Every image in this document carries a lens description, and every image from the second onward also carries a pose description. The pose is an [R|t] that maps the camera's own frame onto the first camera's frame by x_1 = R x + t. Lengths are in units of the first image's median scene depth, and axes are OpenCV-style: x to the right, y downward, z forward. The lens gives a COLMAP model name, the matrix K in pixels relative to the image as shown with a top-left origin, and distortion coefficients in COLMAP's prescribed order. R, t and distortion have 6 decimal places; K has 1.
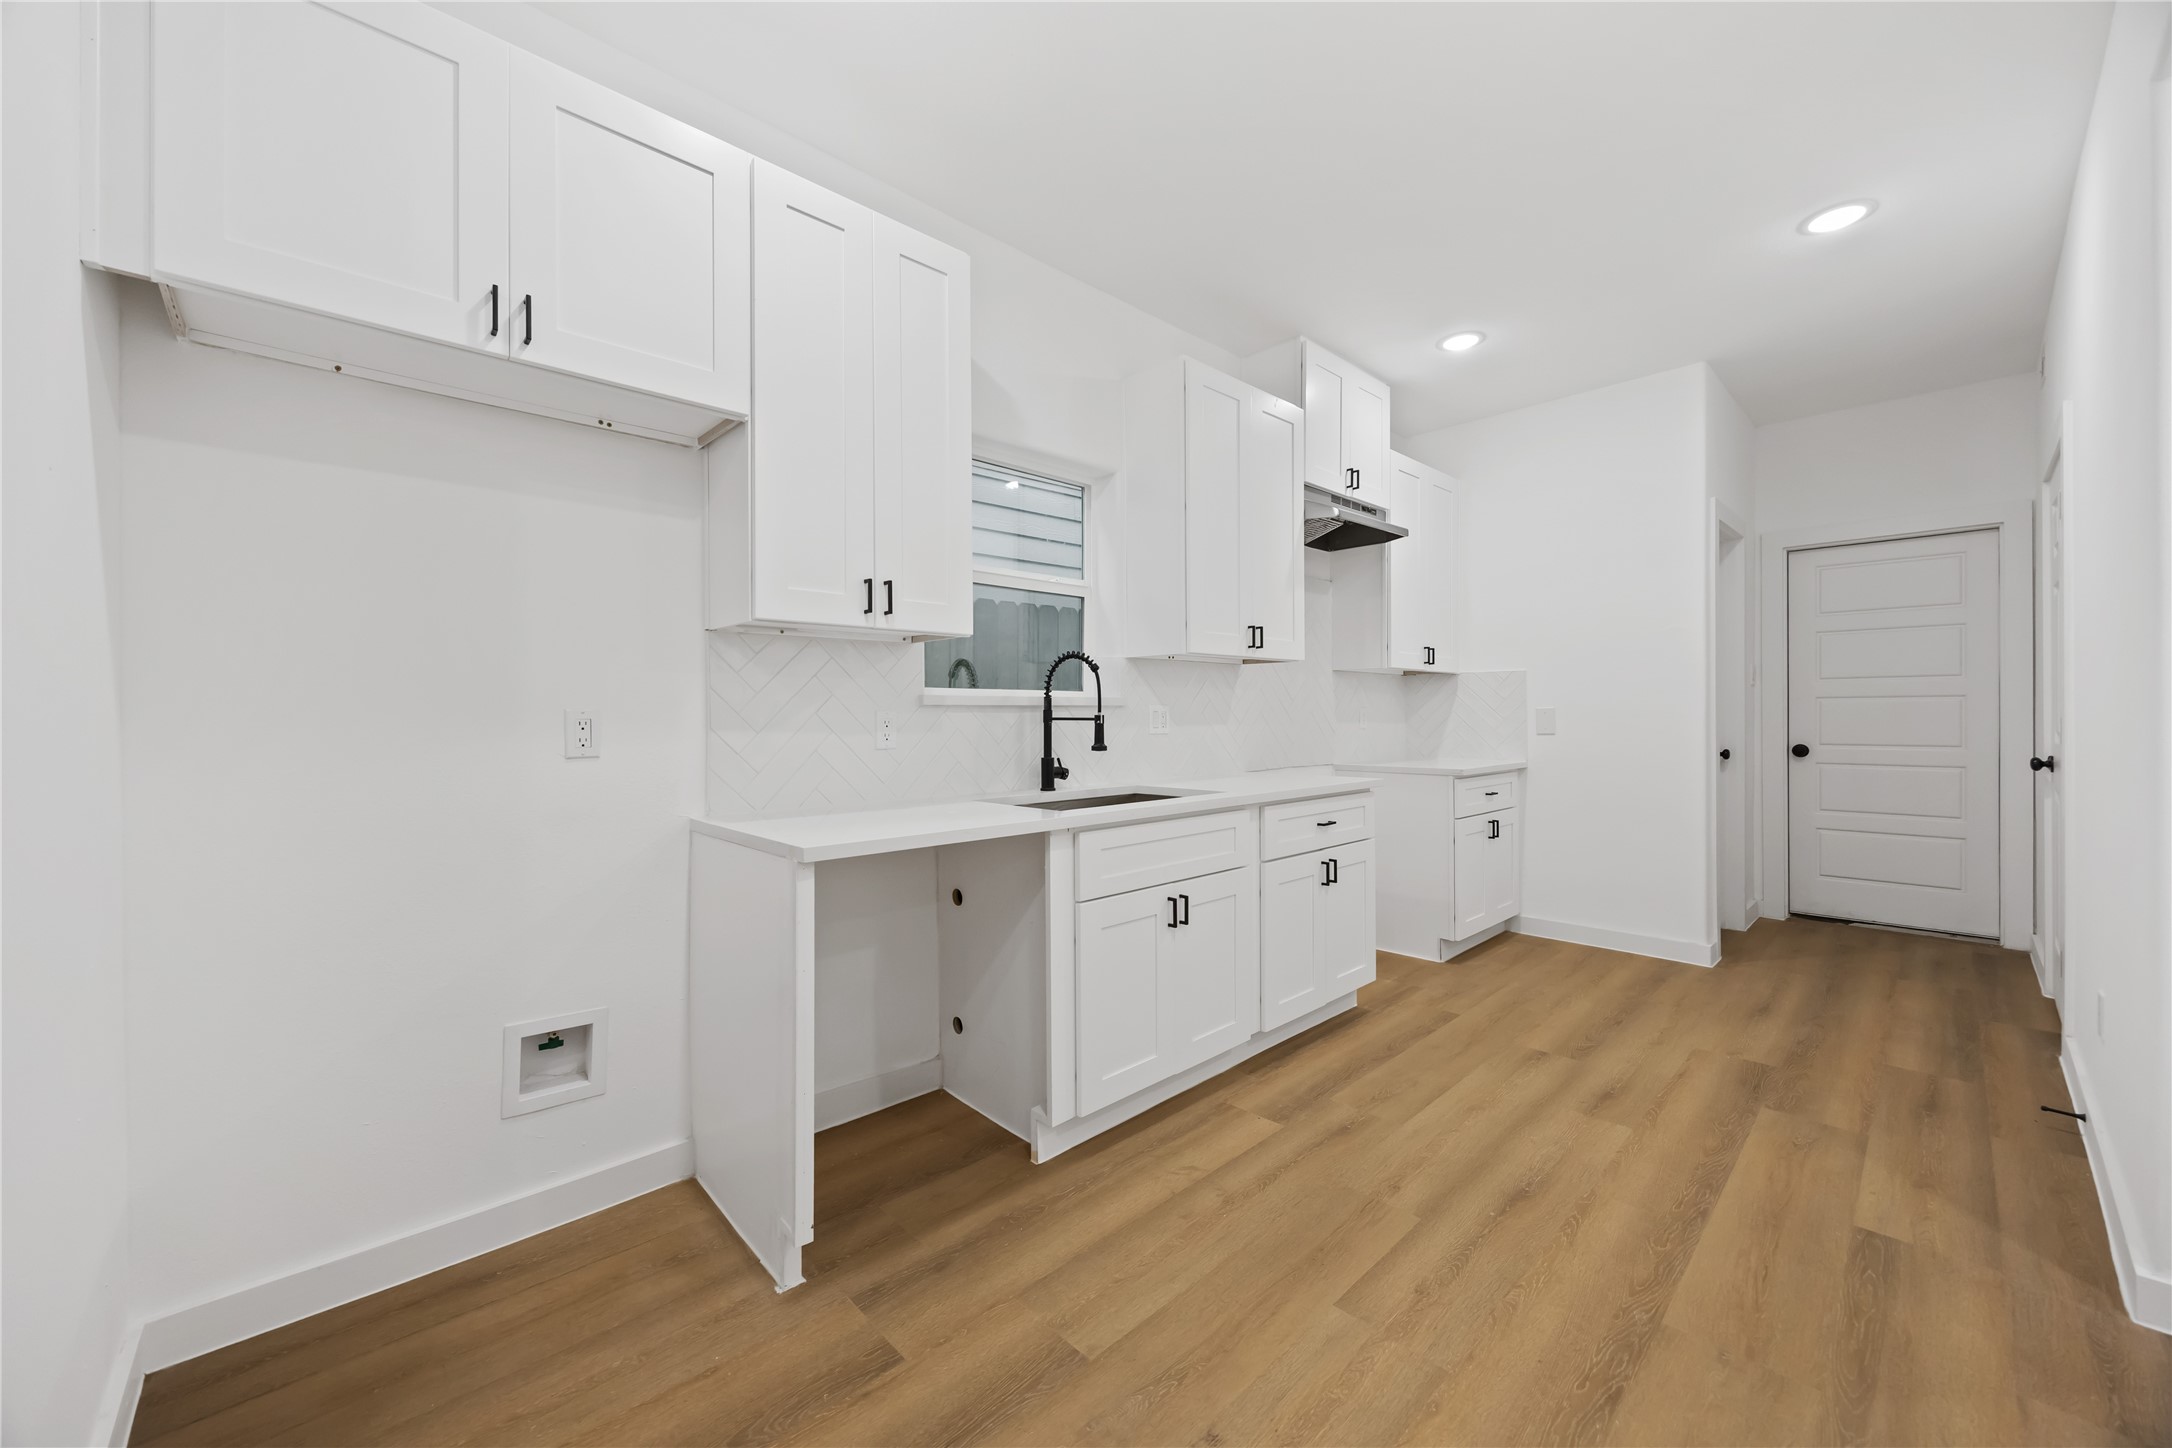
lens RADIAL K [[823.4, 0, 1082.3], [0, 823.4, 720.2], [0, 0, 1]] dist [0.001148, -0.000489]
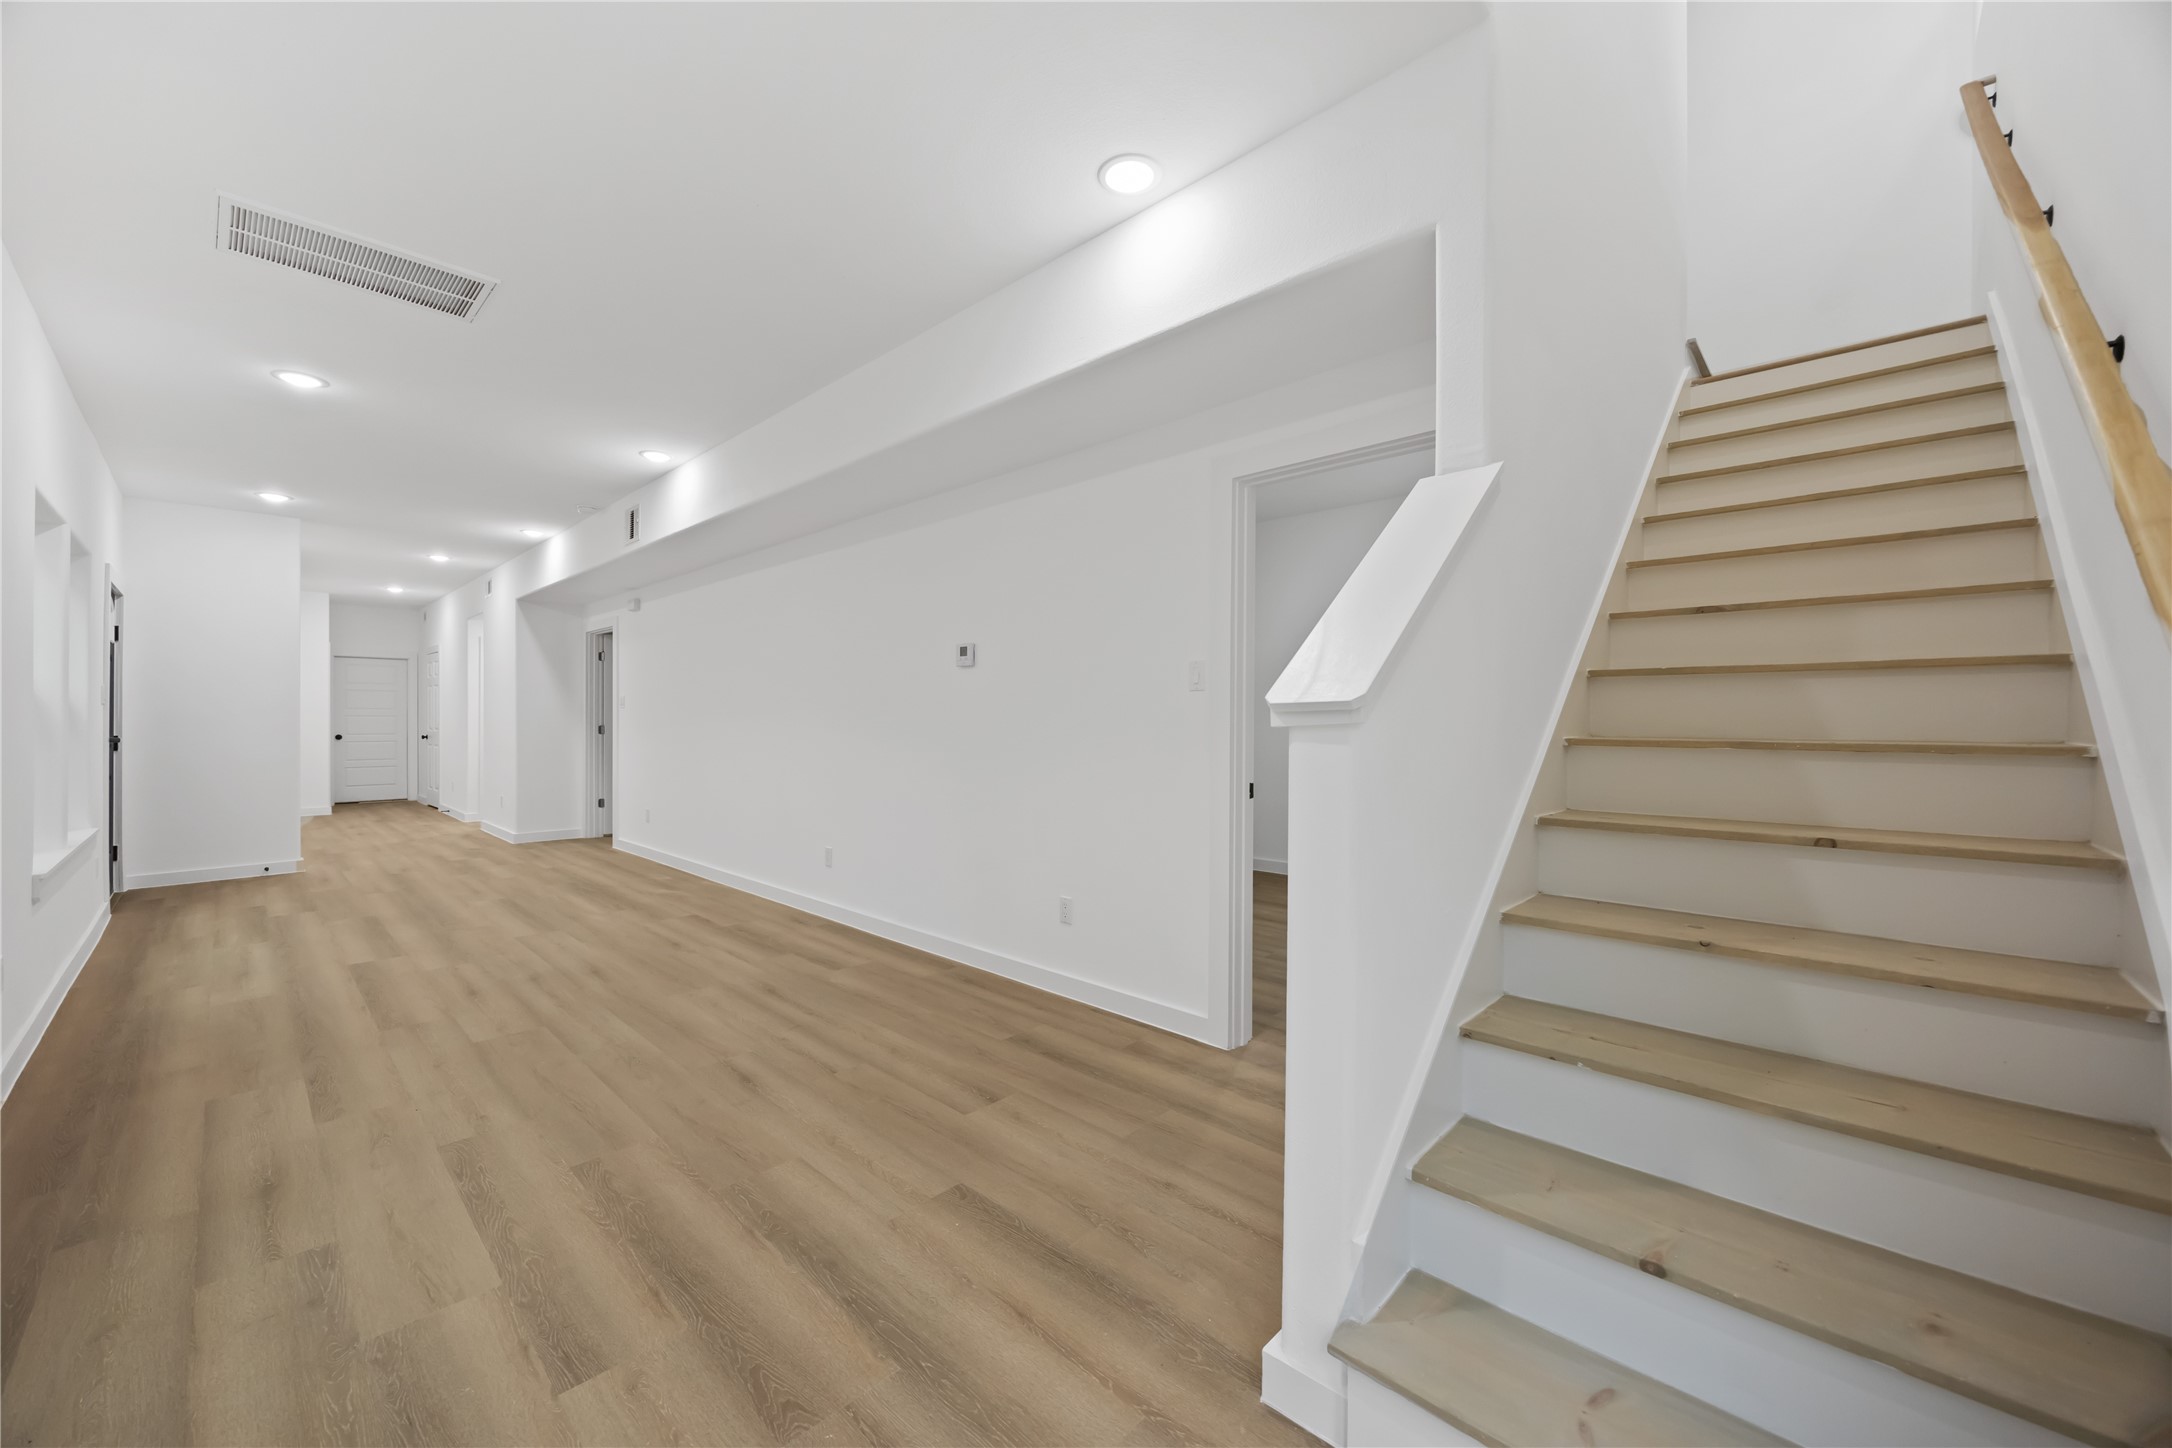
lens RADIAL K [[823.4, 0, 1082.3], [0, 823.4, 720.2], [0, 0, 1]] dist [0.001148, -0.000489]
pose [[-0.054005, 0.004036, 0.998532, -3.044577], [0.001963, 0.999990, -0.003935, 0.000074], [-0.998539, 0.001748, -0.054013, -1.946499]]
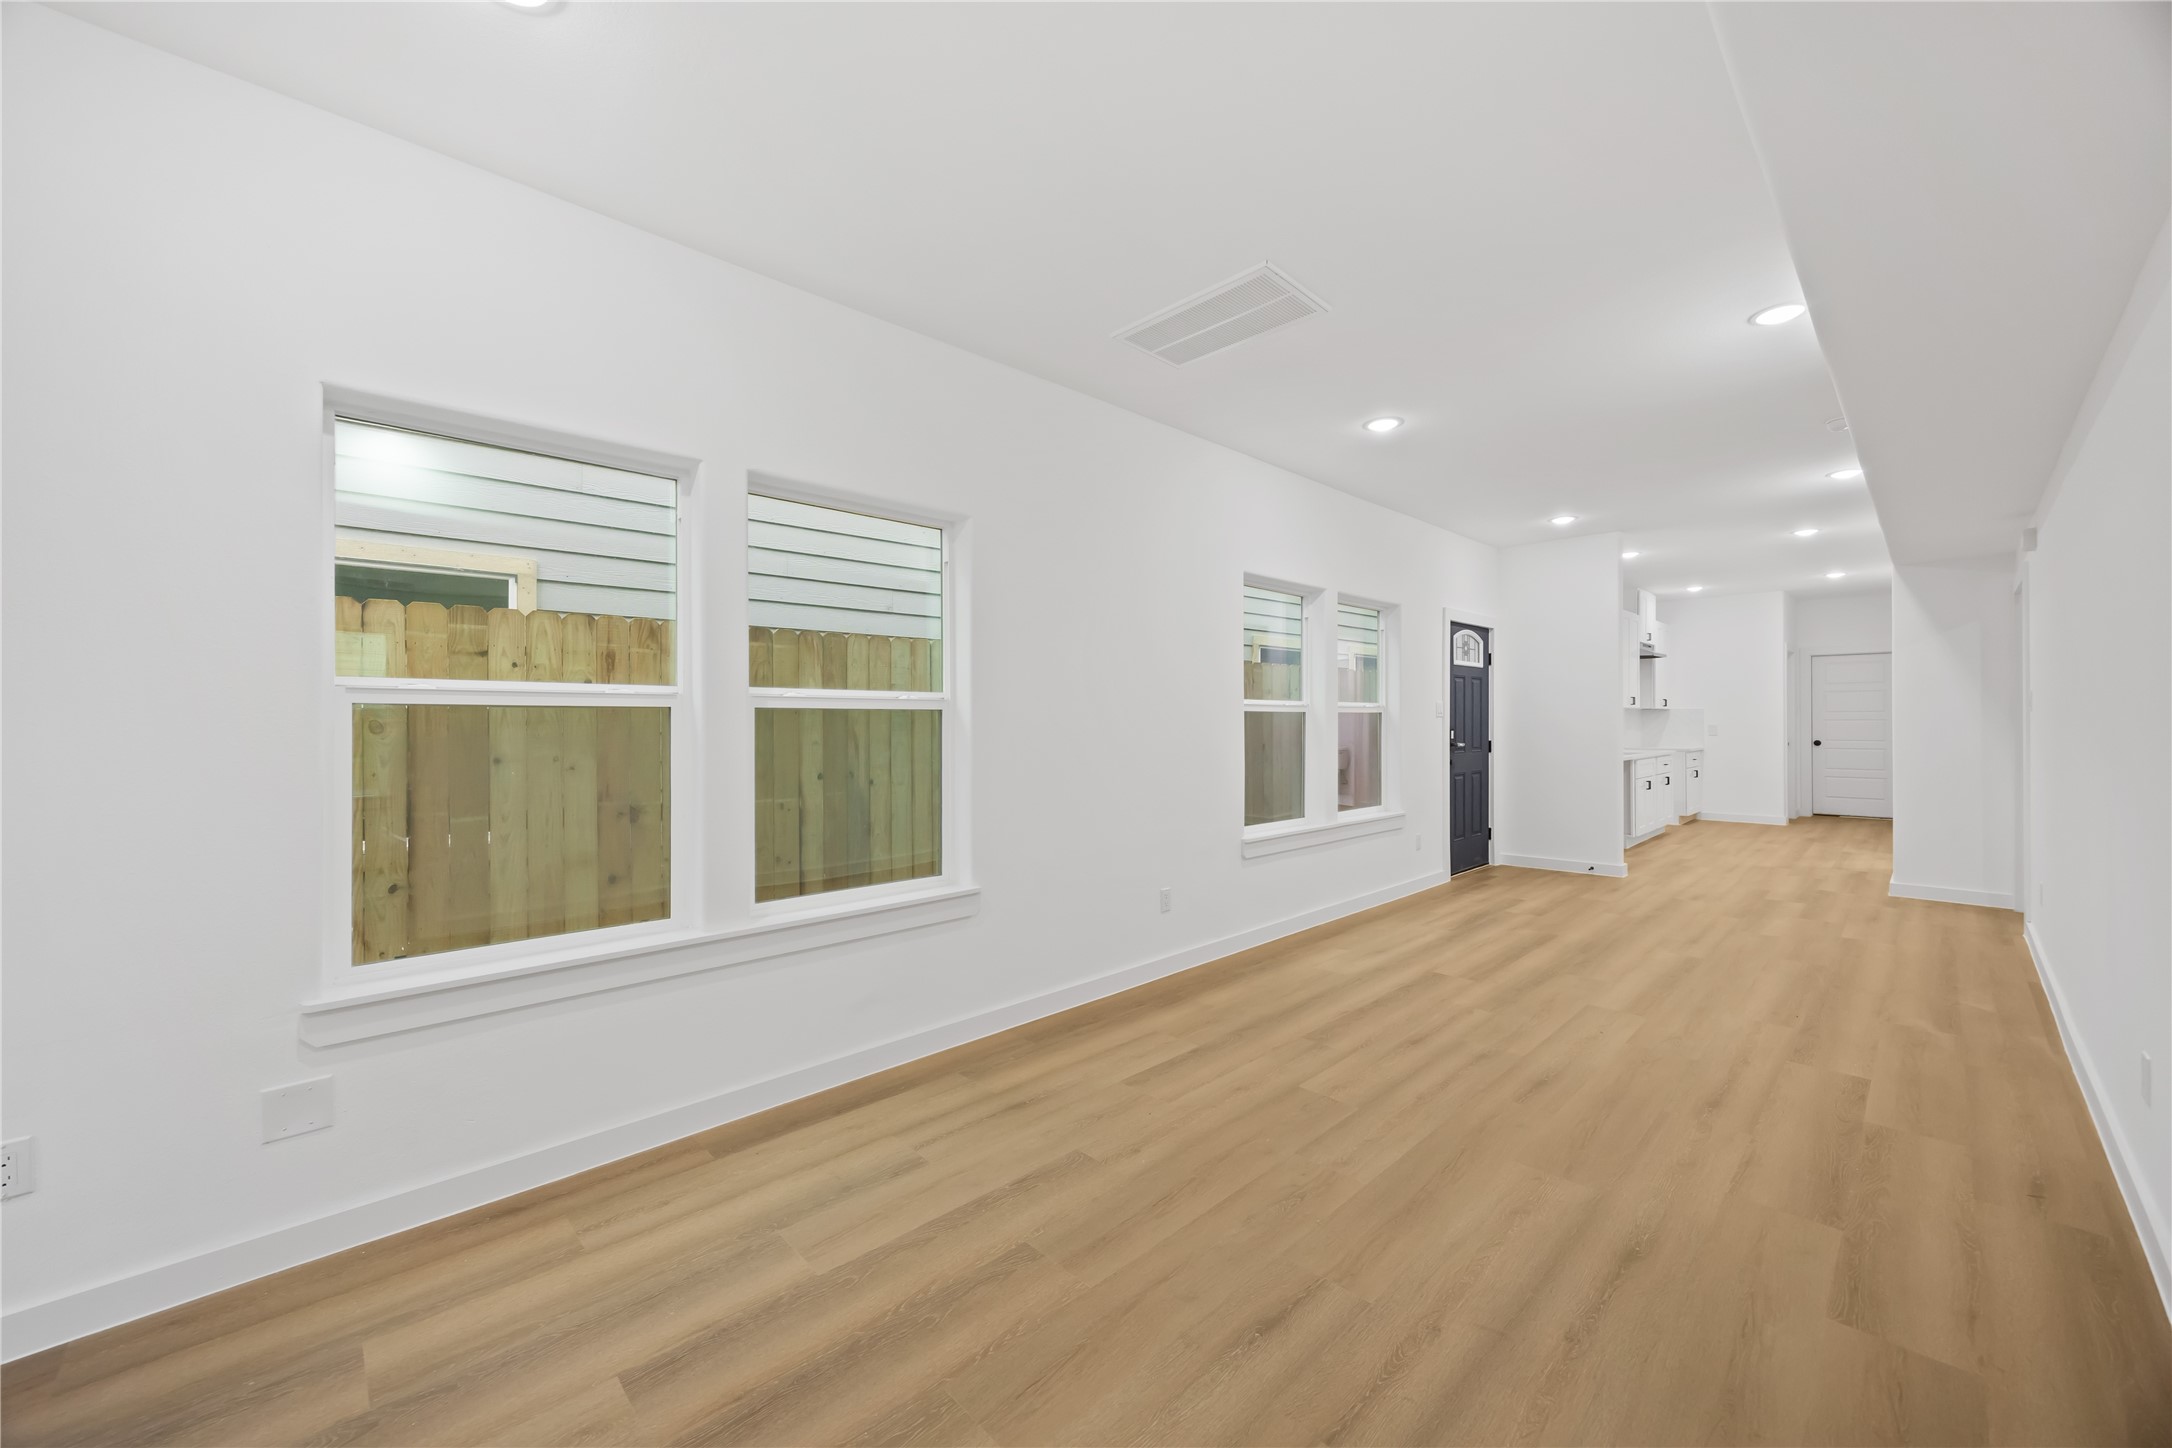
lens RADIAL K [[823.4, 0, 1082.3], [0, 823.4, 720.2], [0, 0, 1]] dist [0.001148, -0.000489]
pose [[0.999937, 0.001946, 0.011020, -2.115047], [-0.001925, 0.999996, -0.001929, -0.031857], [-0.011024, 0.001908, 0.999937, -2.240332]]
